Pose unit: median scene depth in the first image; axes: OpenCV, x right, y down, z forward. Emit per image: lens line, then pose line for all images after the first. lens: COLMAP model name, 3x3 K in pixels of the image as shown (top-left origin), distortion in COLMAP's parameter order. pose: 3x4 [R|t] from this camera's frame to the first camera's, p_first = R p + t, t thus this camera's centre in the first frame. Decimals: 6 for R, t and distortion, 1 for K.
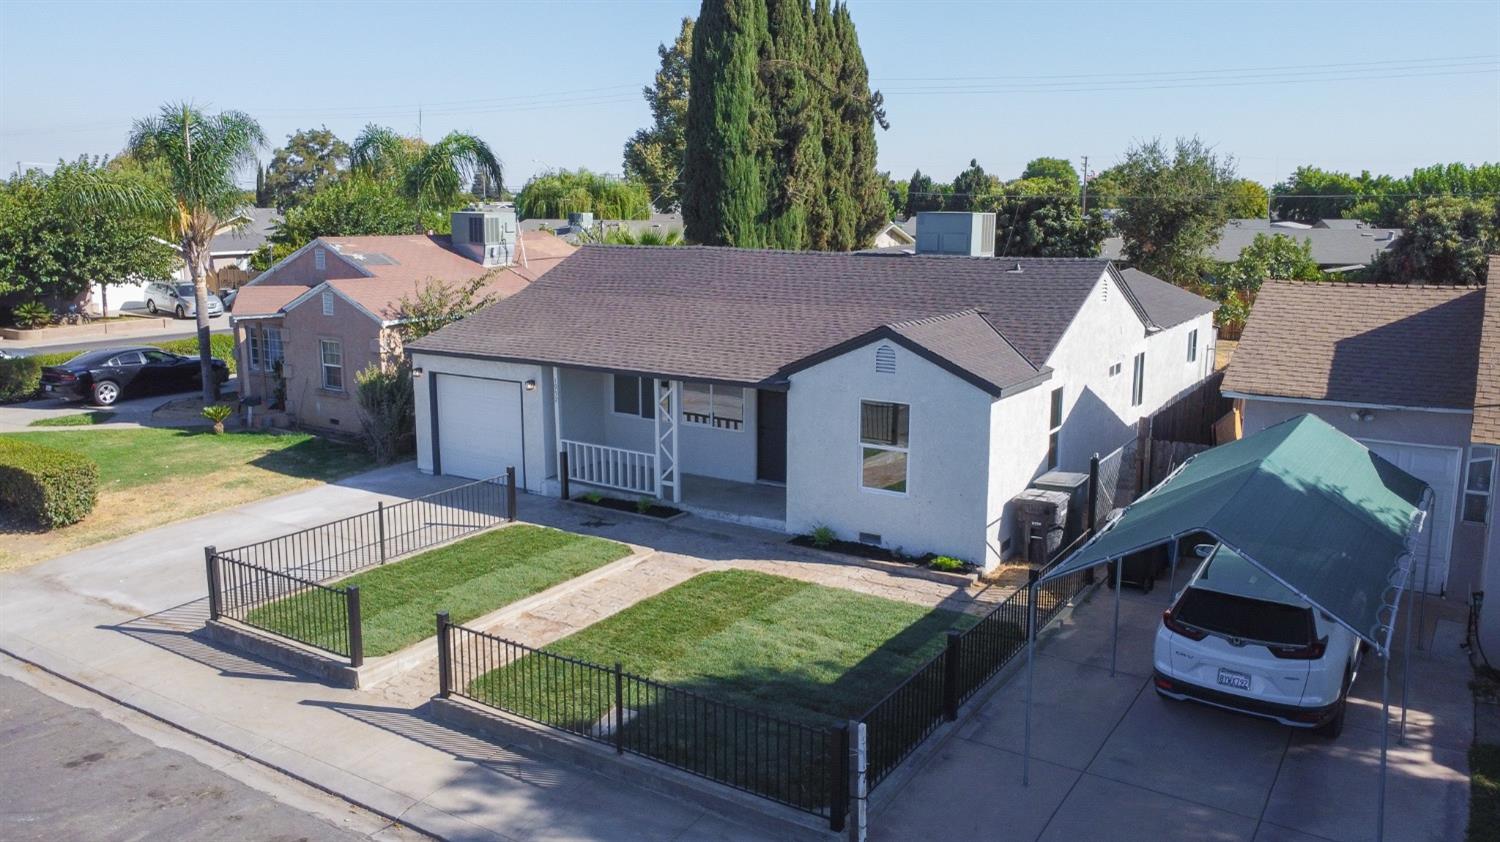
lens RADIAL K [[1122.4, 0, 756.7], [0, 1122.4, 413.3], [0, 0, 1]] dist [0.001951, -0.004618]
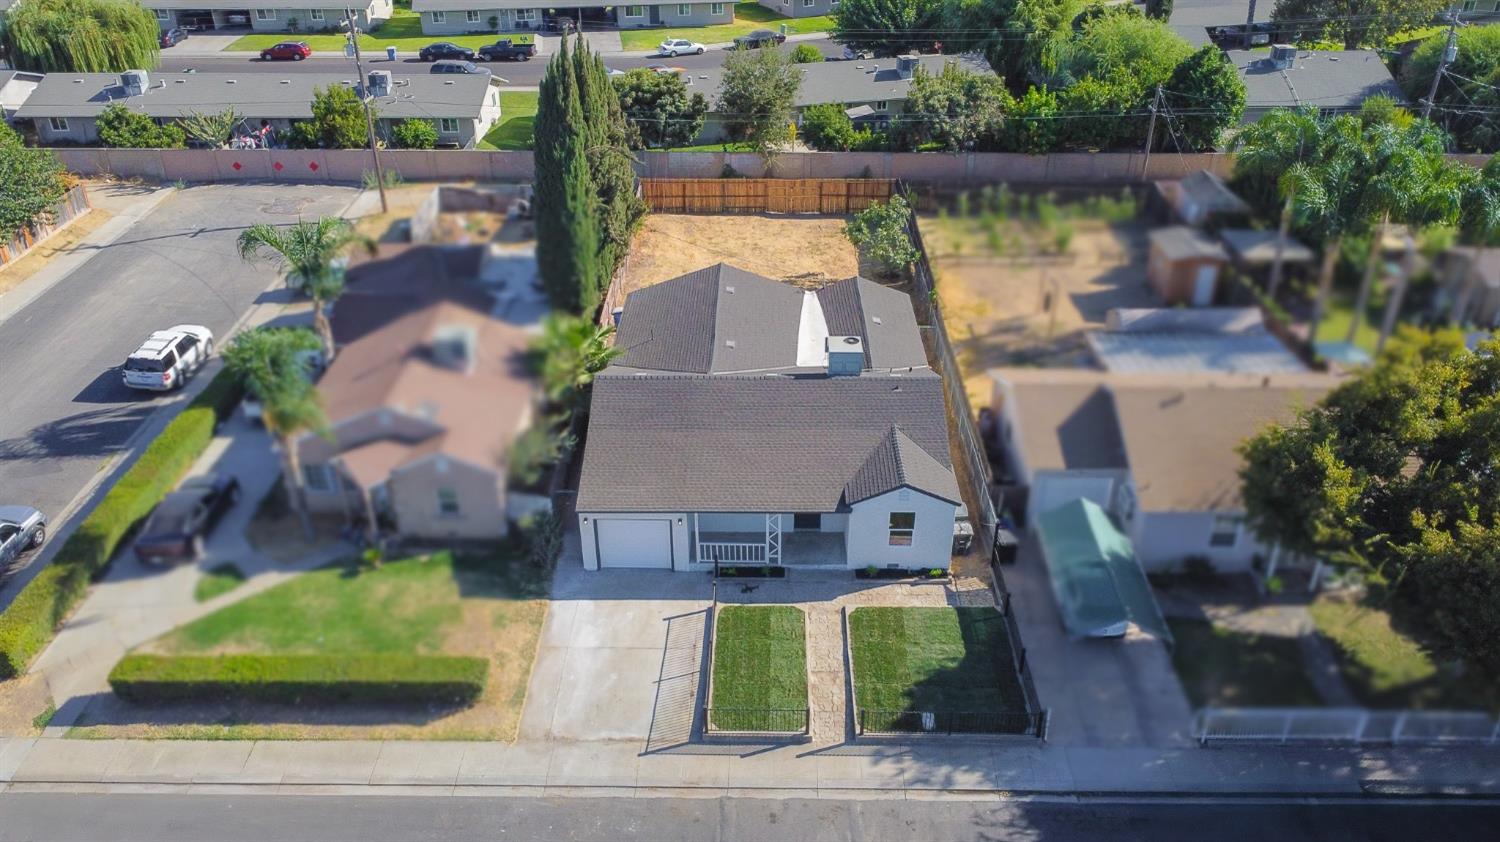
lens RADIAL K [[1099.0, 0, 757.3], [0, 1099.0, 423.6], [0, 0, 1]] dist [0.002266, -0.000732]
pose [[0.852320, -0.271413, 0.447085, -0.873244], [0.100659, 0.923957, 0.369013, -0.833729], [-0.513242, -0.269514, 0.814828, -0.442357]]
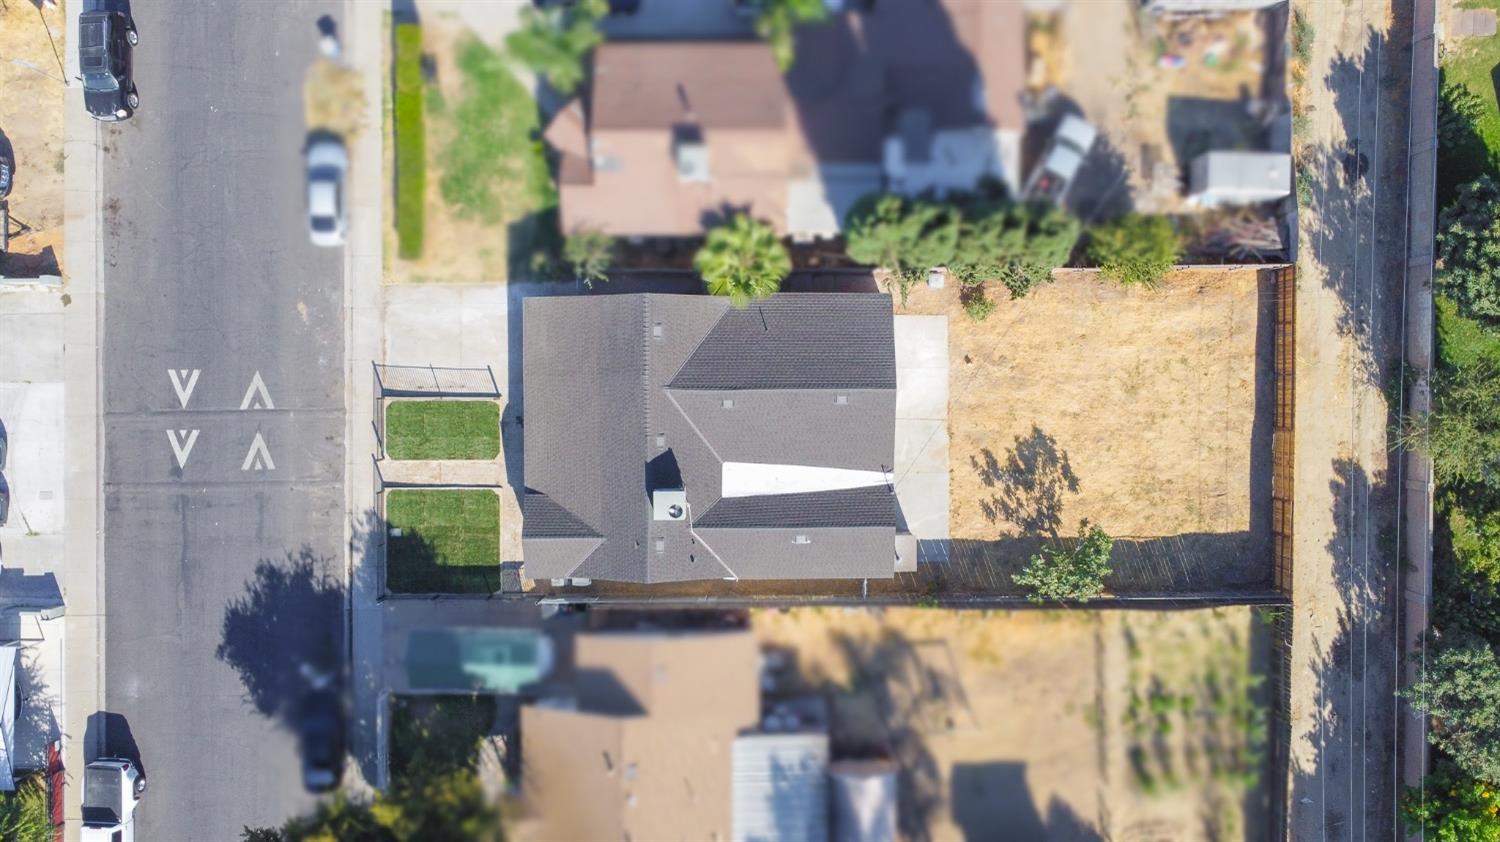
lens RADIAL K [[1122.4, 0, 756.7], [0, 1122.4, 413.3], [0, 0, 1]] dist [0.001951, -0.004618]
pose [[0.534203, 0.845354, -0.001903, 0.149325], [-0.140091, 0.090748, 0.985971, -2.626183], [0.833668, -0.526442, 0.166905, 1.018371]]
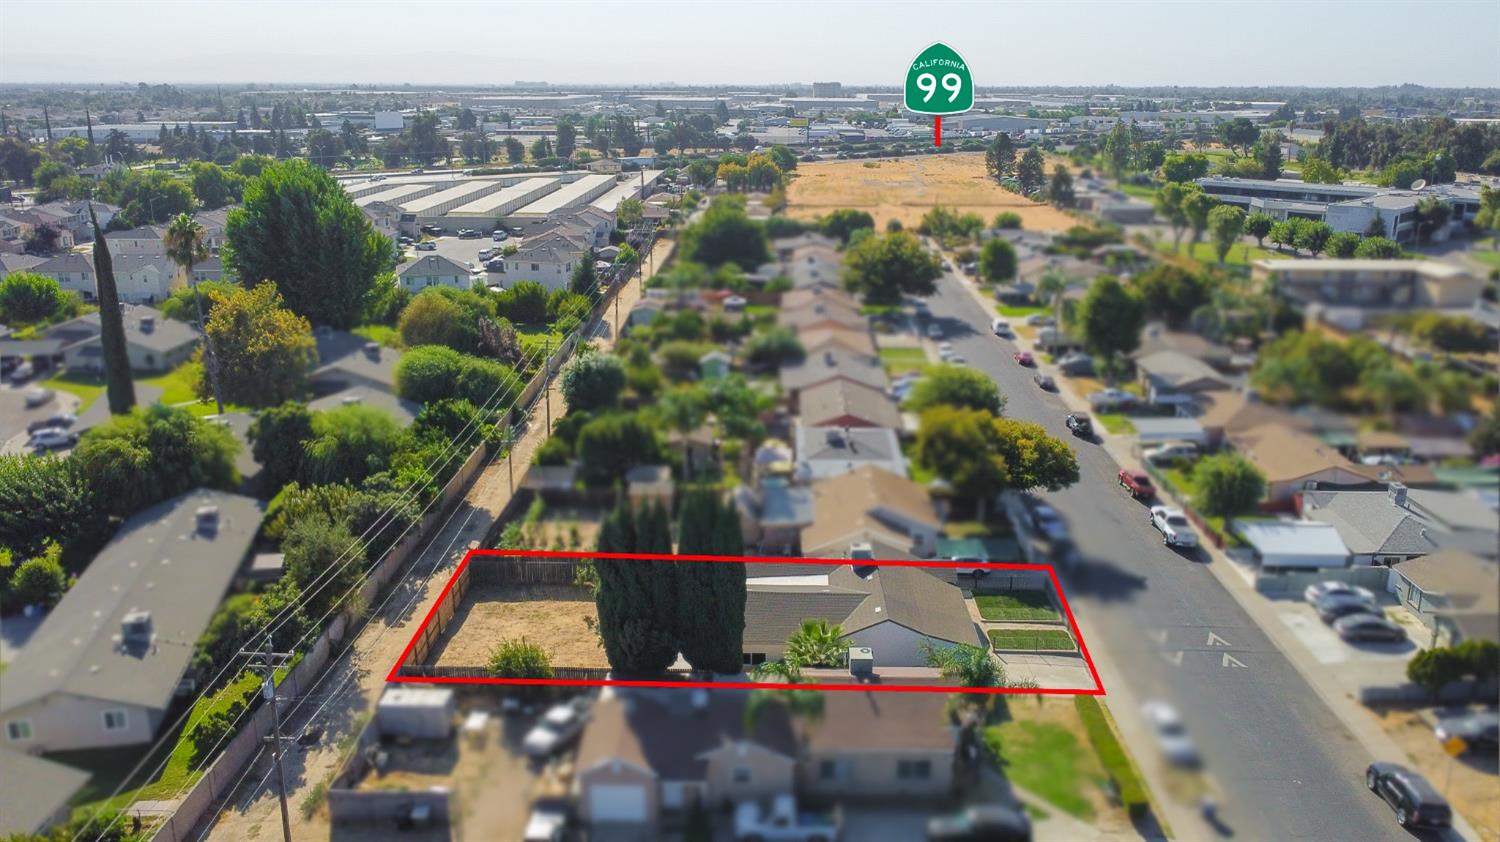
lens RADIAL K [[1122.4, 0, 756.7], [0, 1122.4, 413.3], [0, 0, 1]] dist [0.001951, -0.004618]
pose [[-0.522517, -0.245502, 0.816520, -2.613278], [0.145980, 0.917751, 0.369356, -2.089418], [-0.840039, 0.312190, -0.443702, 3.009095]]
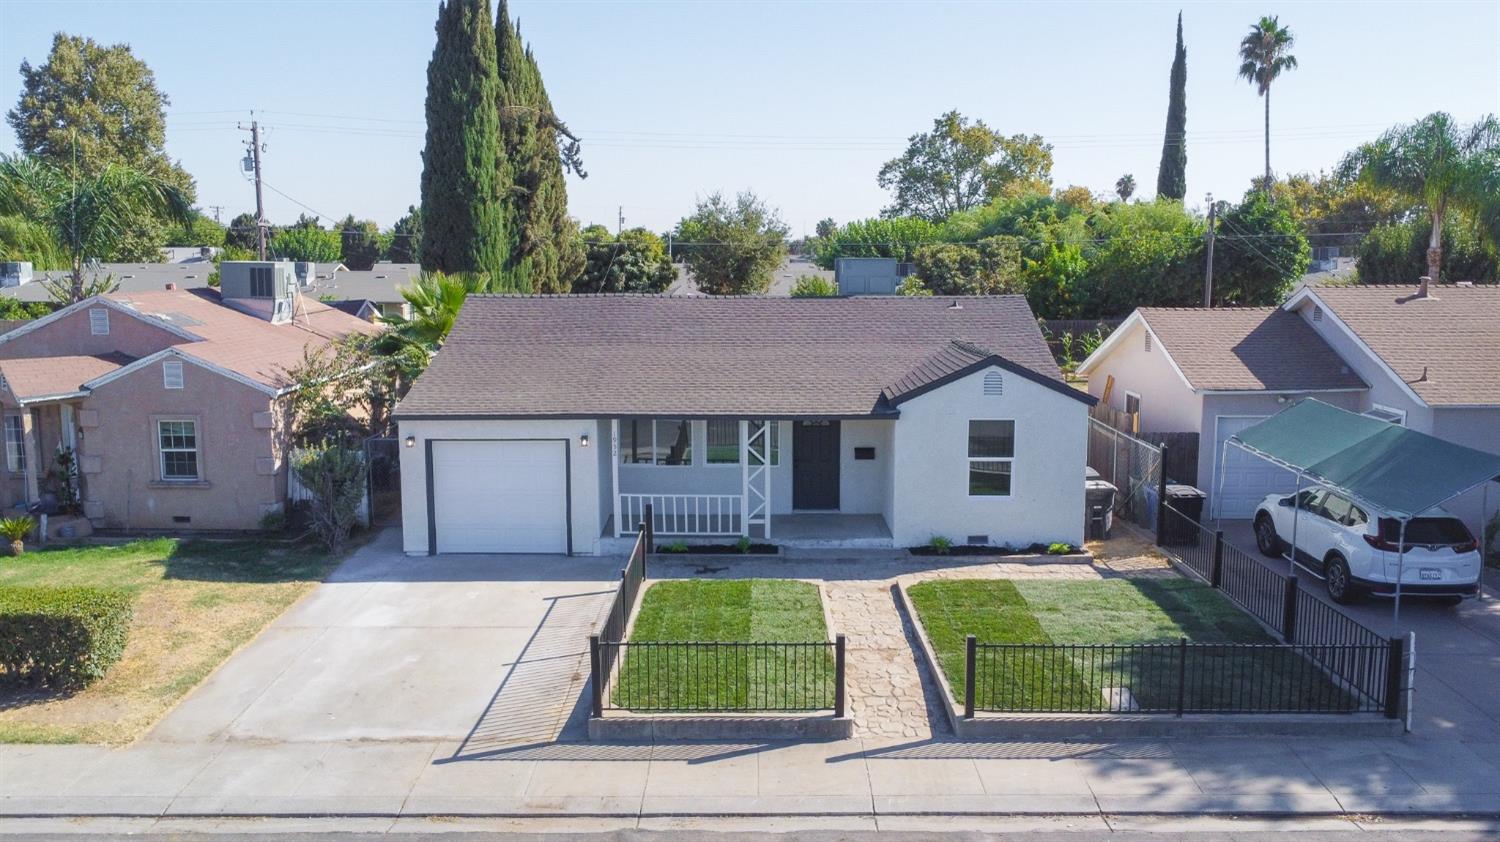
lens RADIAL K [[1122.4, 0, 756.7], [0, 1122.4, 413.3], [0, 0, 1]] dist [0.001951, -0.004618]
pose [[0.843986, -0.079056, 0.530506, -0.615967], [0.100337, 0.994889, -0.011368, -0.024452], [-0.526896, 0.062824, 0.847605, 0.122197]]
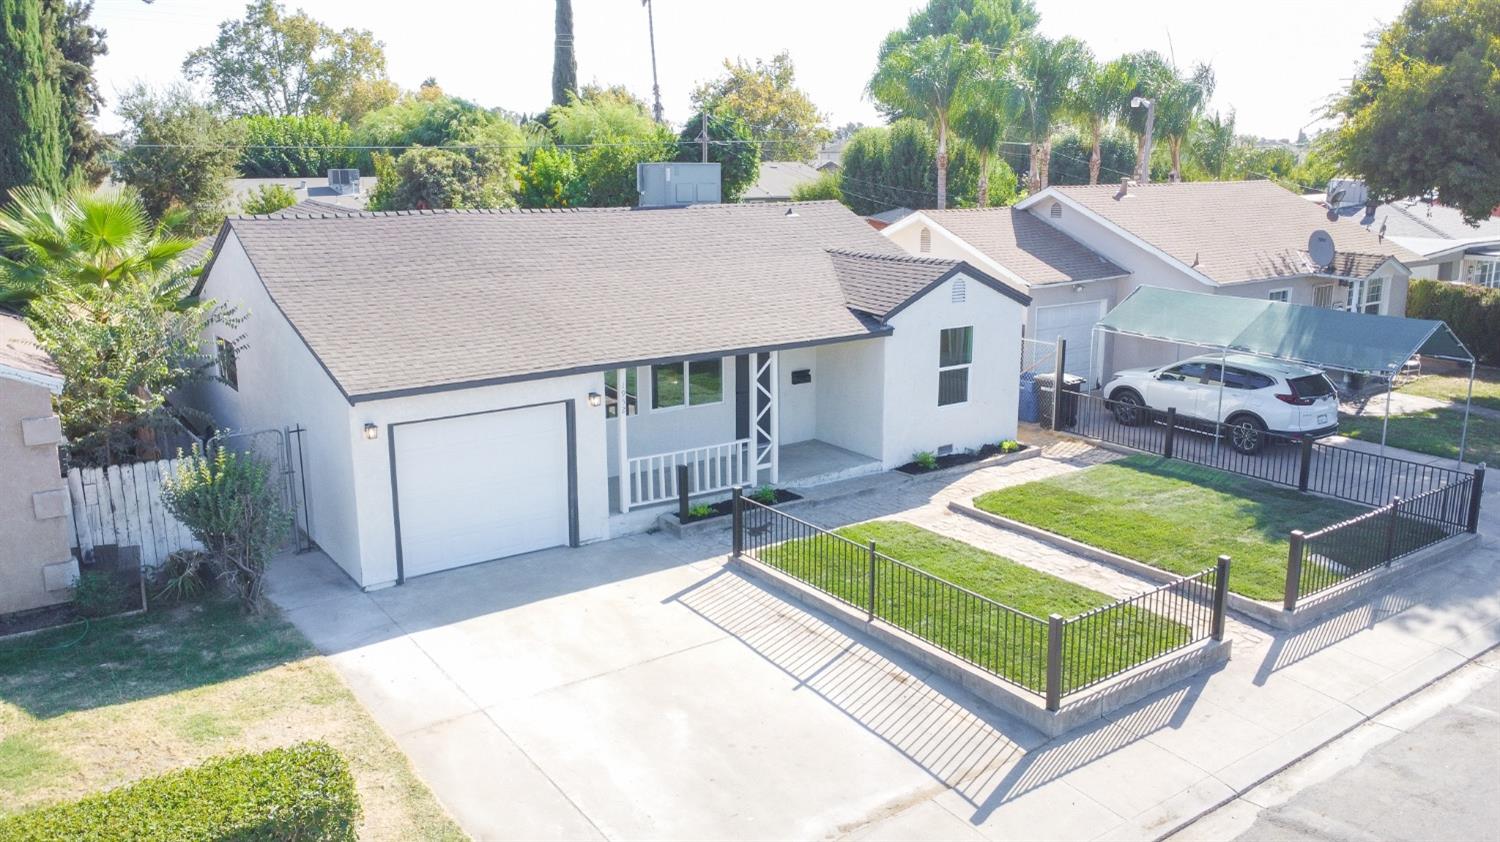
lens RADIAL K [[1122.4, 0, 756.7], [0, 1122.4, 413.3], [0, 0, 1]] dist [0.001951, -0.004618]
pose [[0.369926, -0.209156, 0.905212, -0.891546], [0.170243, 0.973093, 0.155268, -0.120748], [-0.913330, 0.096668, 0.395579, 0.642051]]
